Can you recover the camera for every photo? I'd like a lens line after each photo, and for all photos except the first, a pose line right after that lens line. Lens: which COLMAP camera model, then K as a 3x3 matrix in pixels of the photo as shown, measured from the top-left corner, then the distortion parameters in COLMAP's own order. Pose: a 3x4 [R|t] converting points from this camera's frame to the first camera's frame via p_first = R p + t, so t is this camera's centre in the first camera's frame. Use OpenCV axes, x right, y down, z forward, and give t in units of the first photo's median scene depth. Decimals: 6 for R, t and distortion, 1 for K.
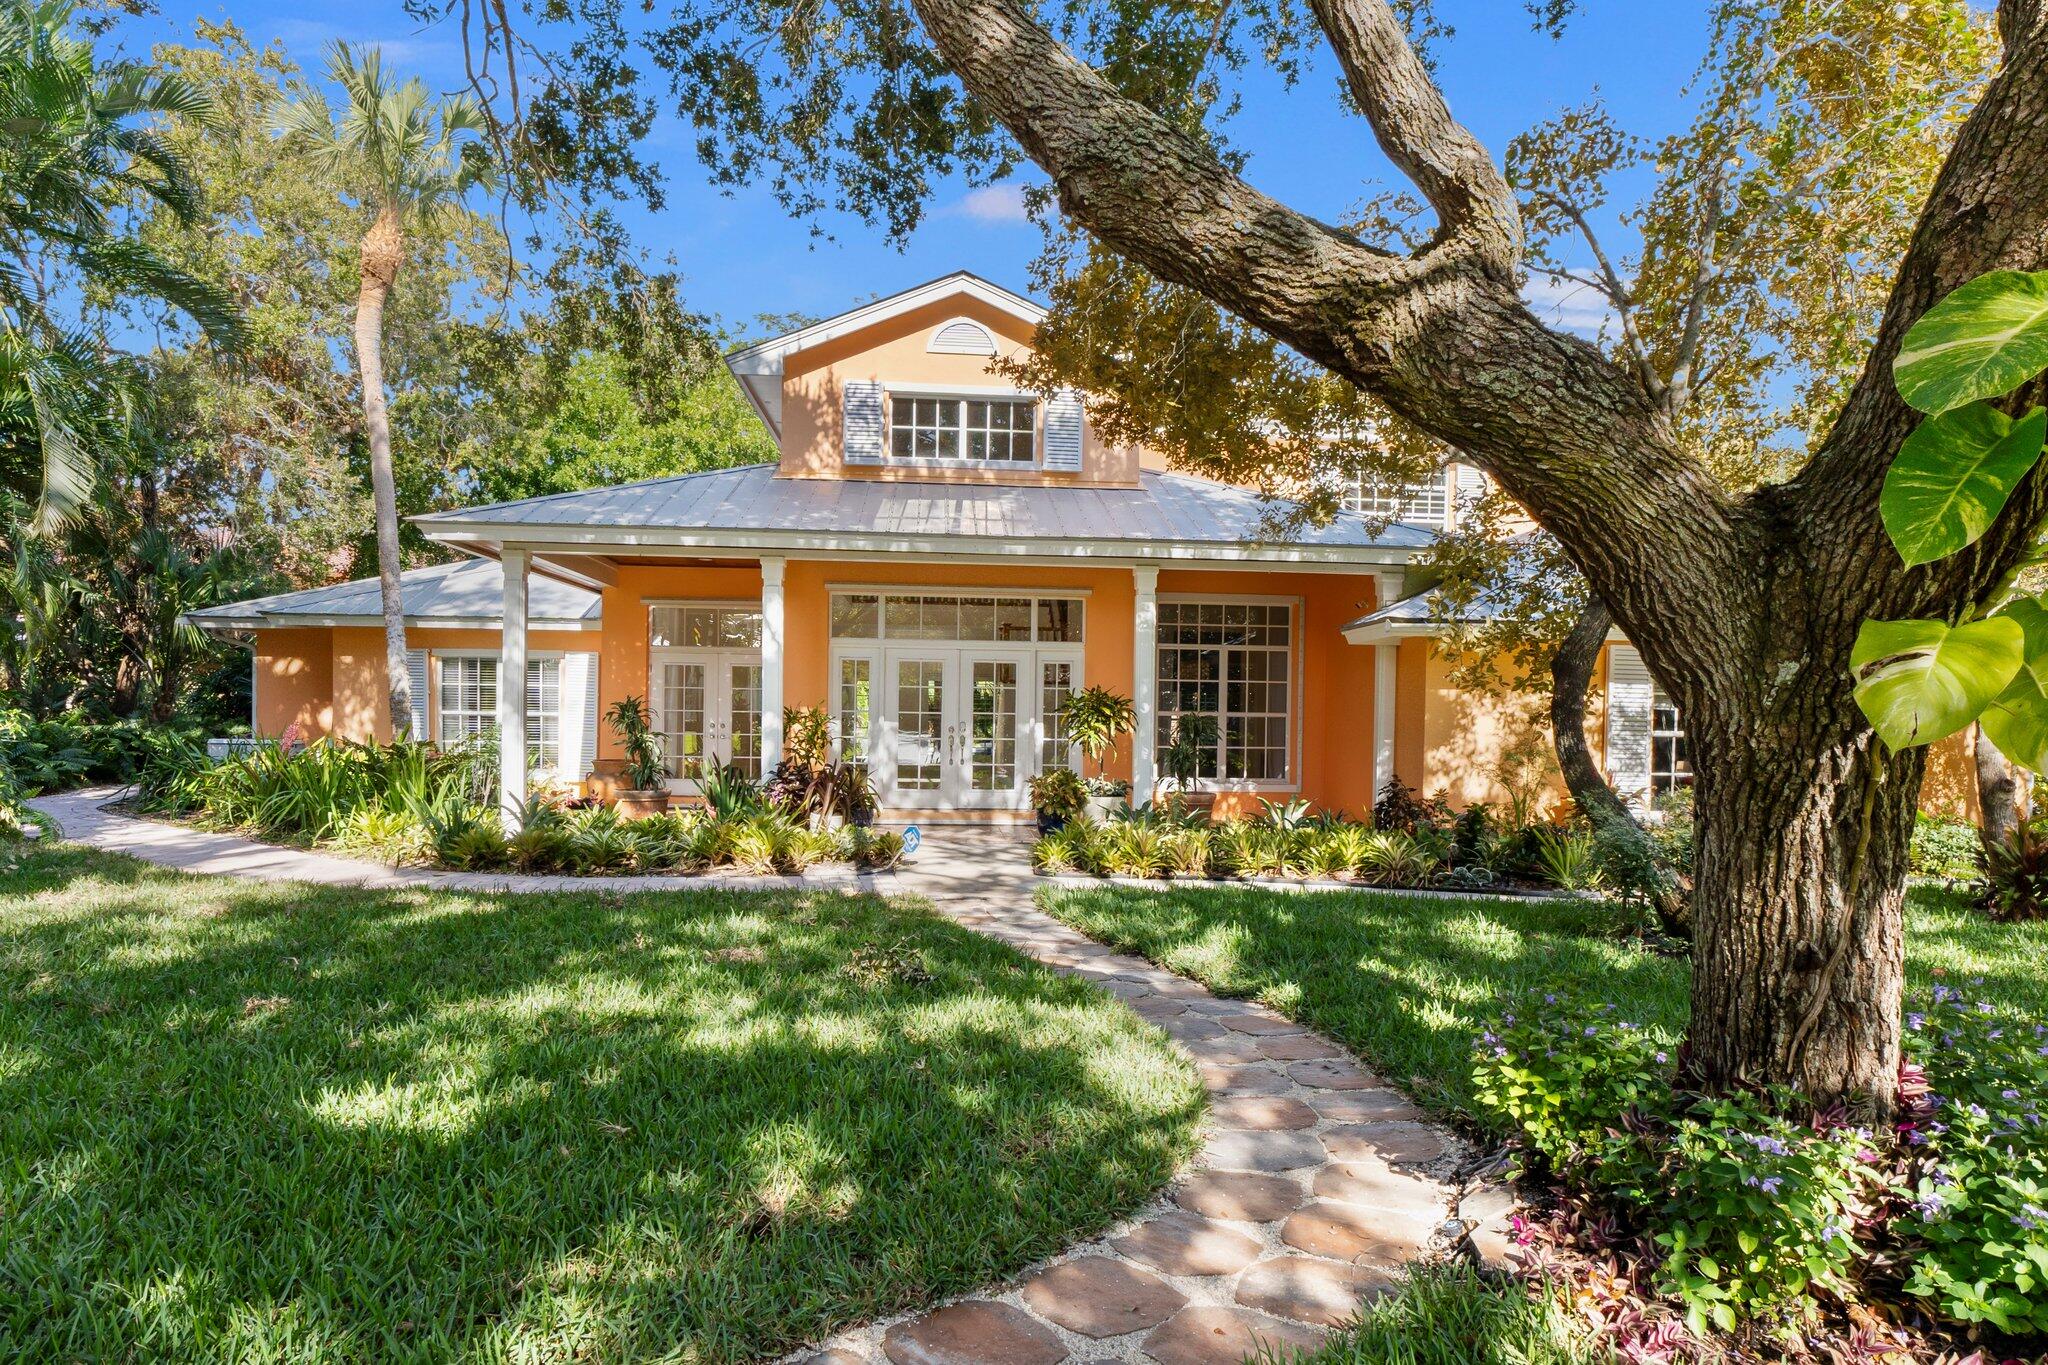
lens RADIAL K [[1116.4, 0, 1023.6], [0, 1116.4, 683.9], [0, 0, 1]] dist [0.002293, -0.001147]
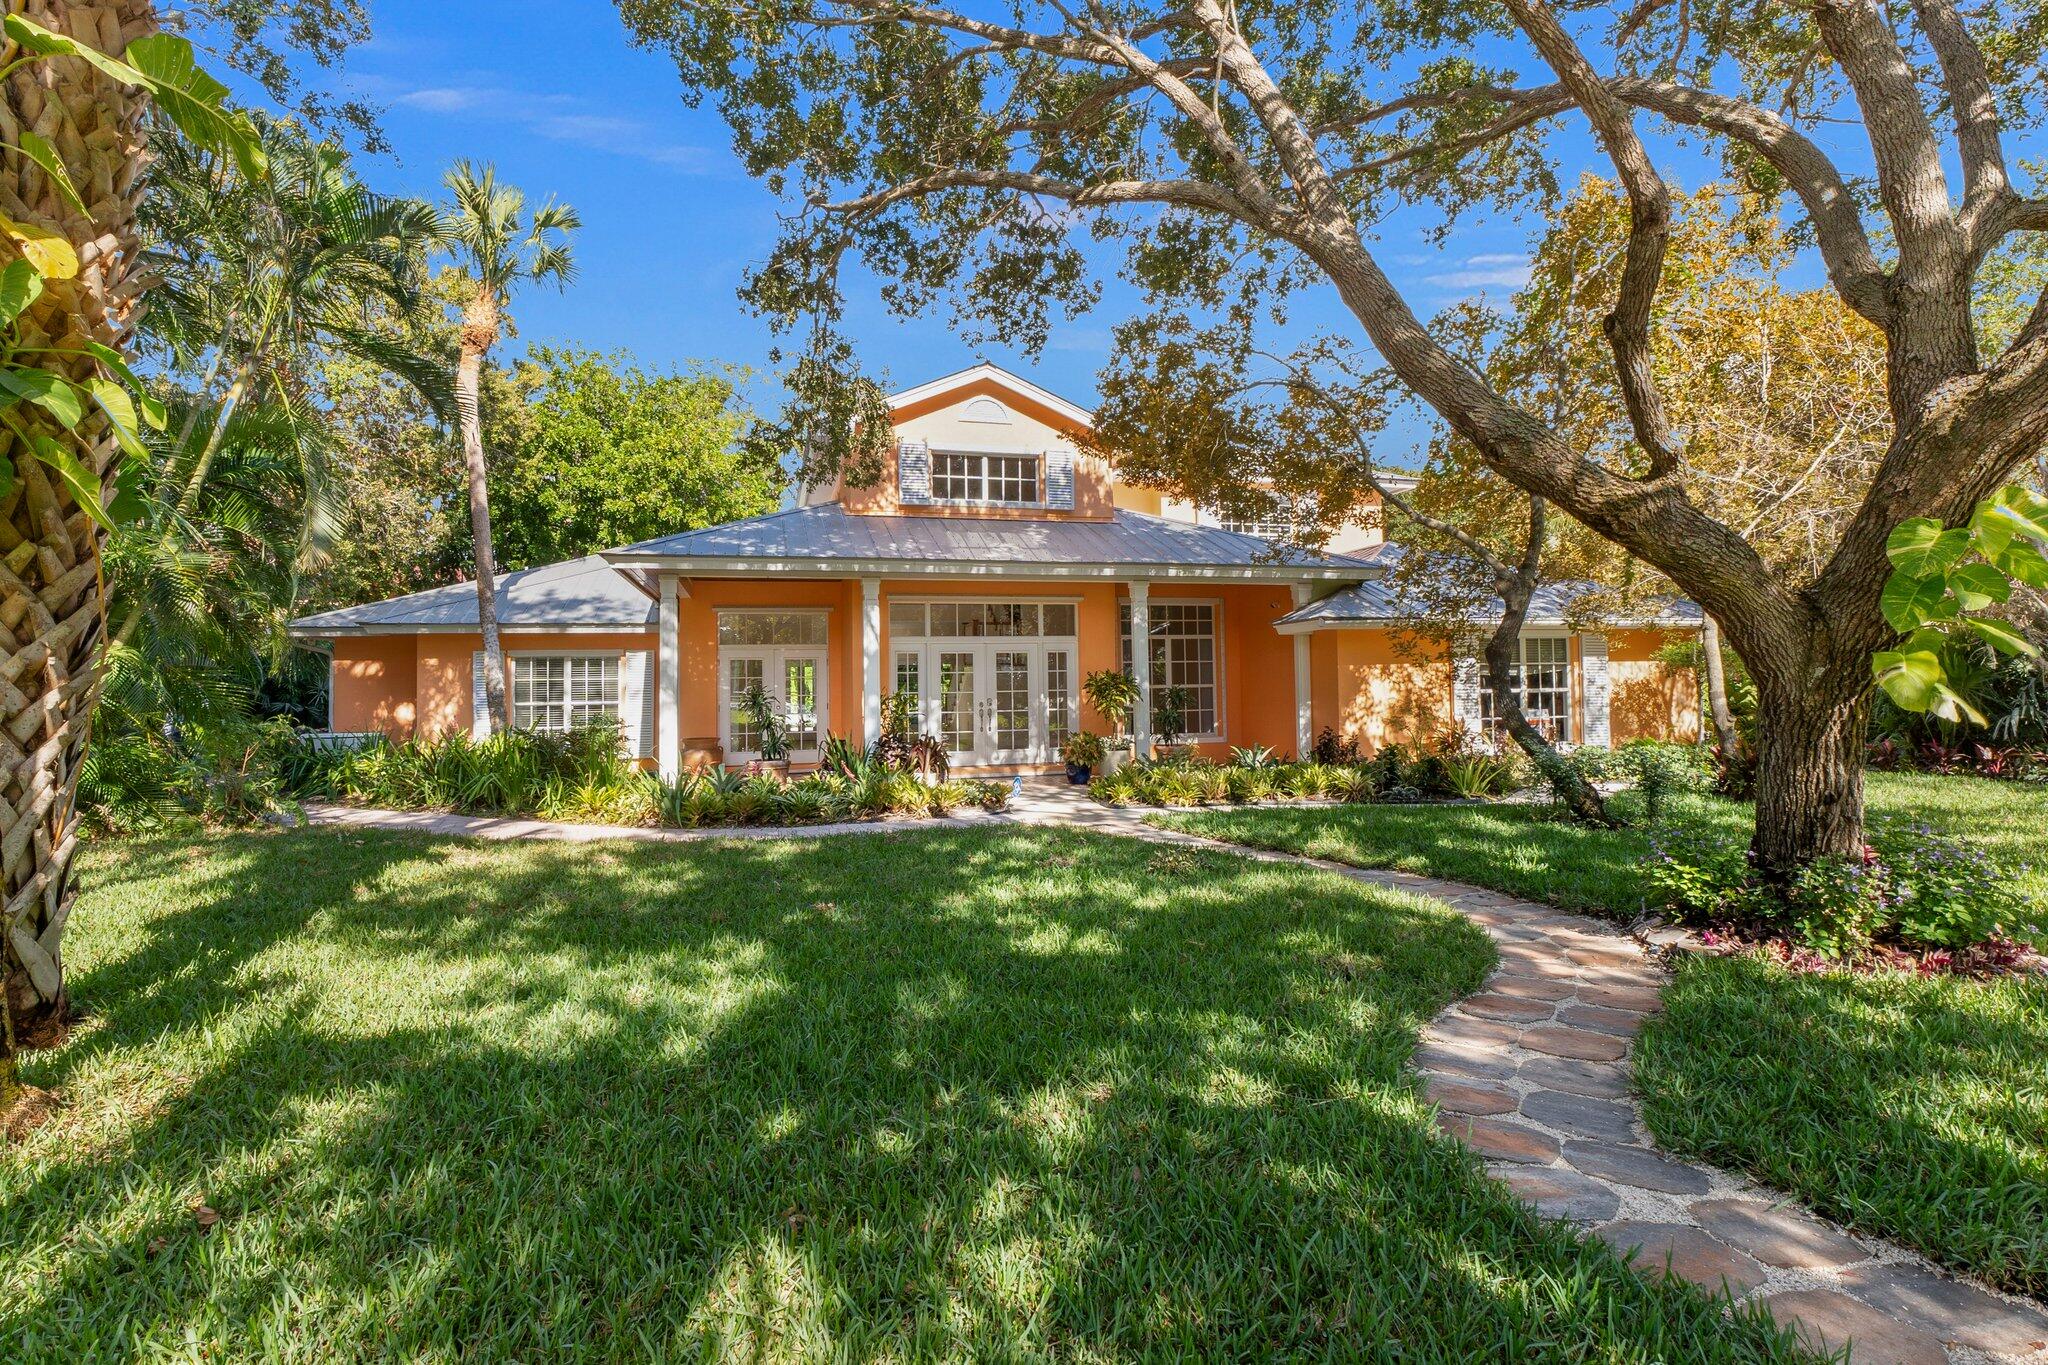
lens RADIAL K [[946.3, 0, 1020.7], [0, 946.3, 604.0], [0, 0, 1]] dist [0.003870, 0.000867]
pose [[0.983408, -0.014637, 0.180815, -0.228171], [0.025065, 0.998143, -0.055523, -0.014722], [-0.179667, 0.059134, 0.981949, -0.111873]]
